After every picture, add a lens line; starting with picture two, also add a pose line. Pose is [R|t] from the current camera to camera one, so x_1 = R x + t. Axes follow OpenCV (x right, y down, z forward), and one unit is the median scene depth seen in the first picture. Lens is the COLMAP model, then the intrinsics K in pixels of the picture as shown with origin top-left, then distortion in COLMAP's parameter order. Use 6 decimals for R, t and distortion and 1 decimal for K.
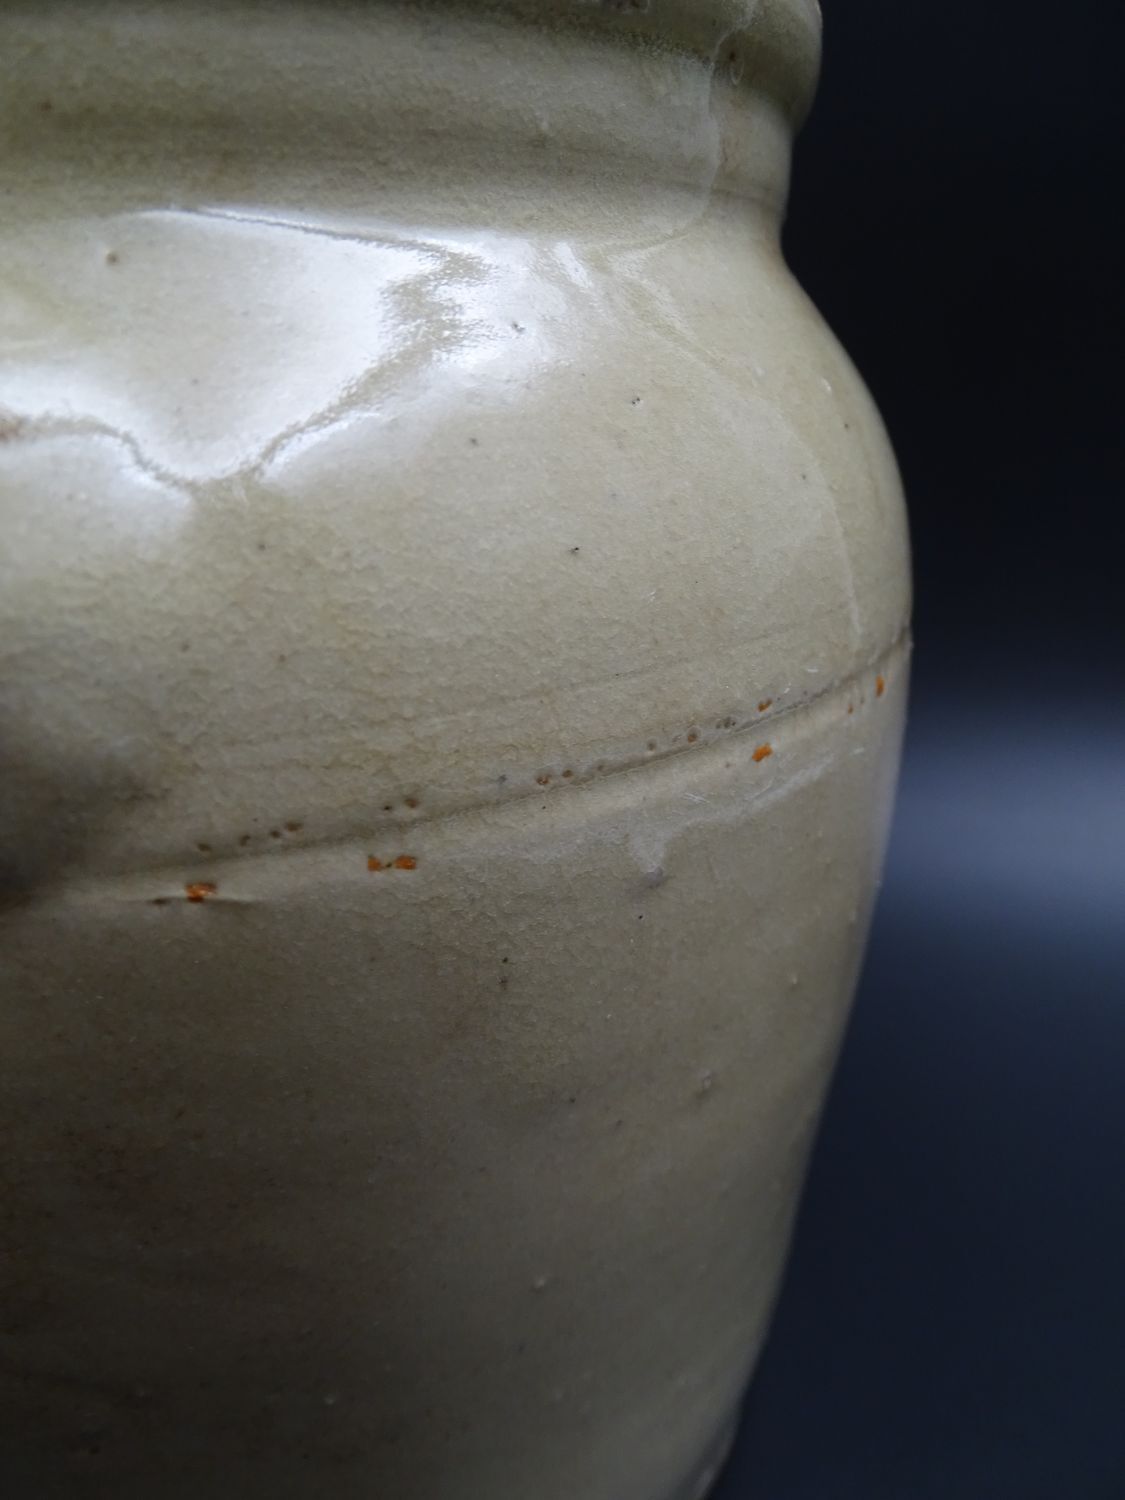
lens RADIAL K [[1052.4, 0, 554.7], [0, 1052.4, 750.5], [0, 0, 1]] dist [0.001563, -0.011772]
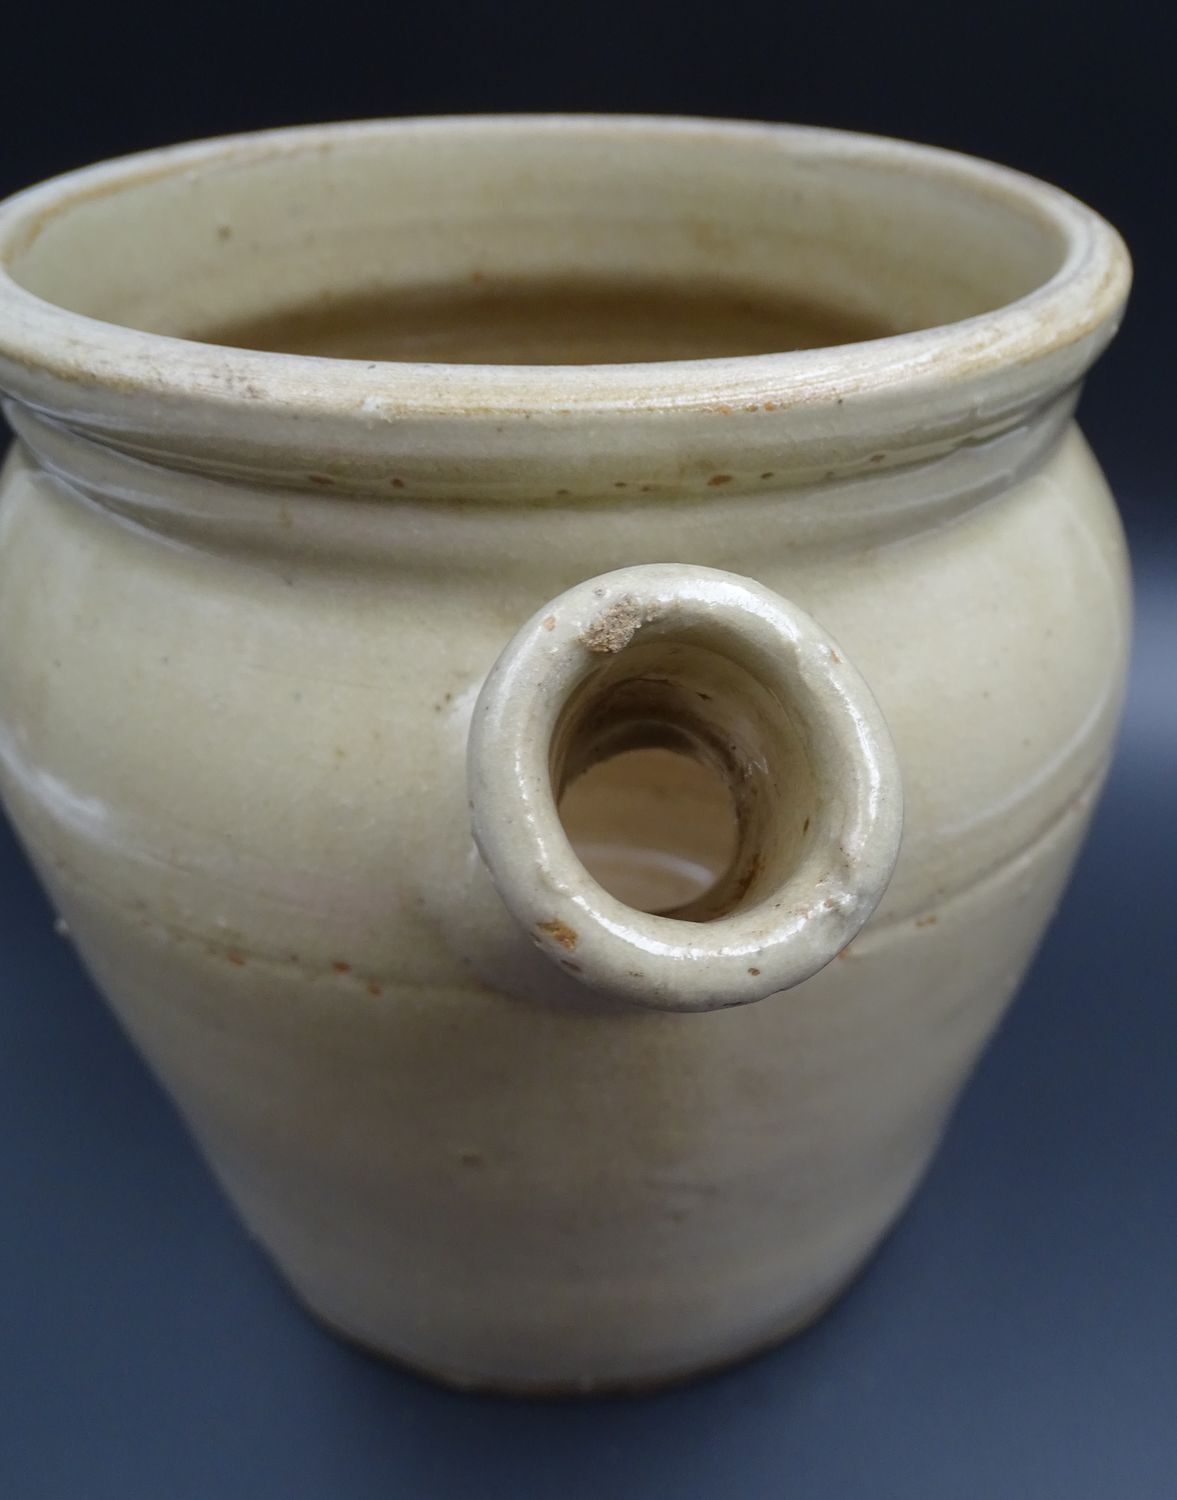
lens RADIAL K [[1206.7, 0, 642.8], [0, 1206.7, 697.7], [0, 0, 1]] dist [0.002956, 0.003430]
pose [[0.987128, -0.041380, 0.154487, -0.977391], [0.003091, 0.970704, 0.240258, -0.797511], [-0.159903, -0.236688, 0.958337, -0.847542]]
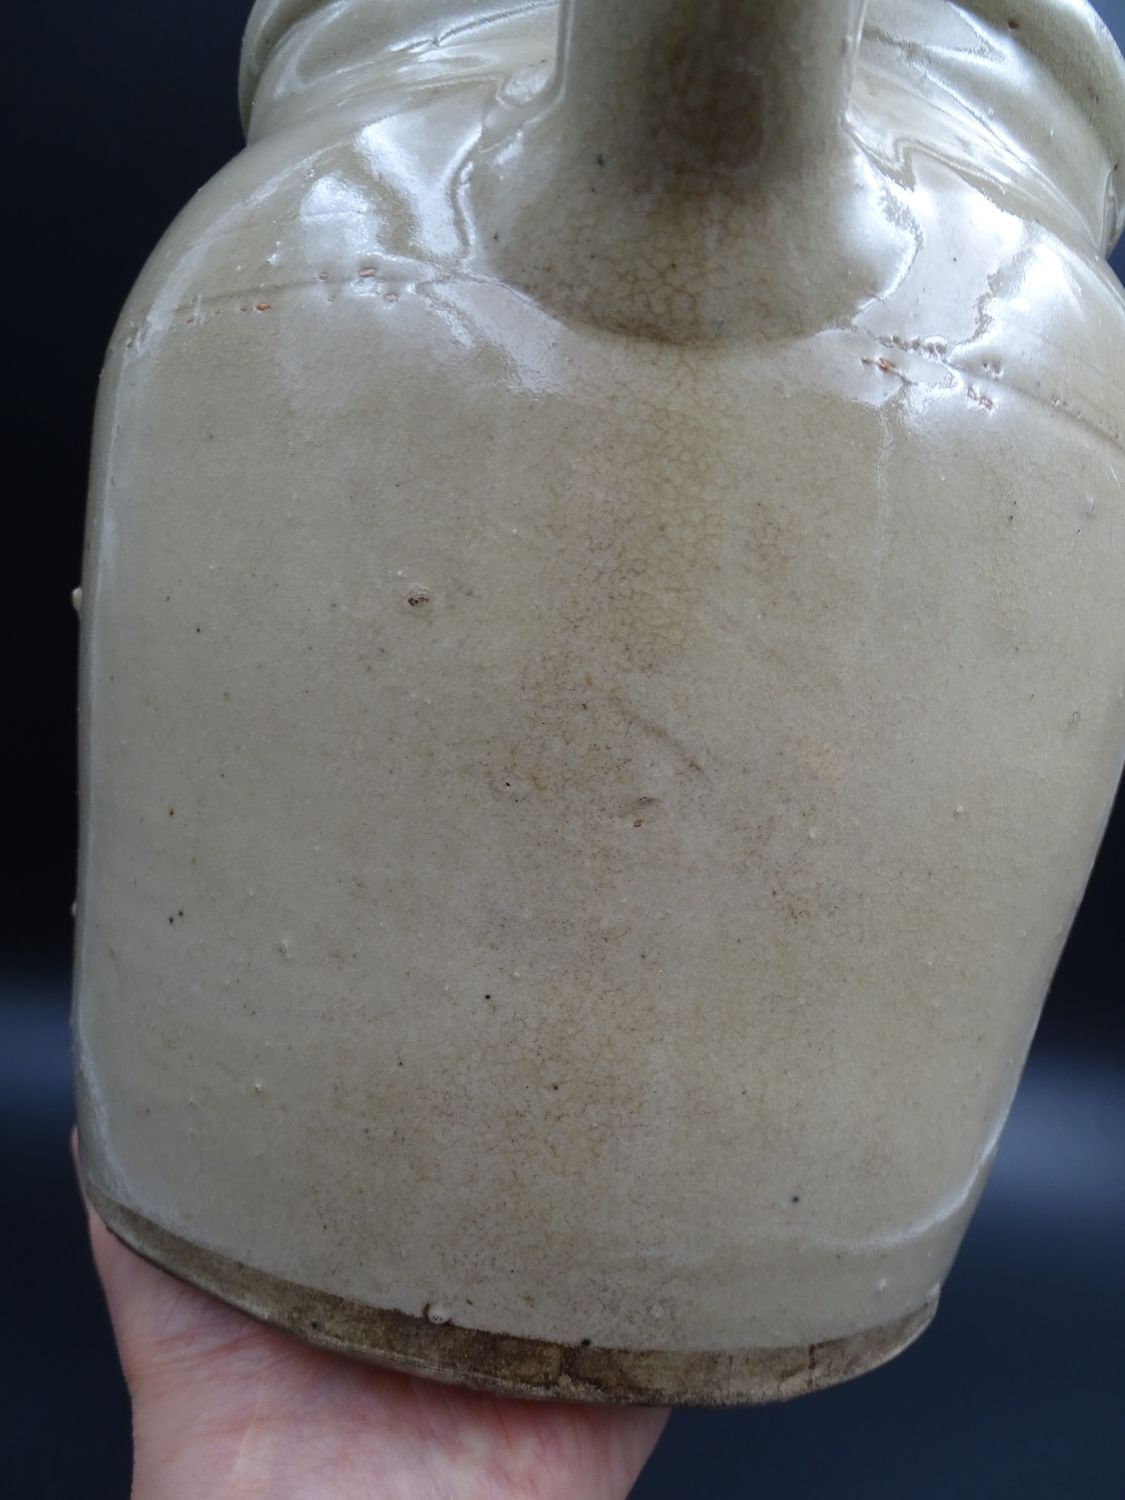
lens RADIAL K [[1052.4, 0, 555.5], [0, 1052.4, 746.1], [0, 0, 1]] dist [0.001563, -0.011772]
pose [[0.978698, 0.205229, -0.005572, -0.711378], [-0.193126, 0.911097, -0.364148, 1.383802], [-0.069657, 0.357467, 0.931324, -0.303019]]
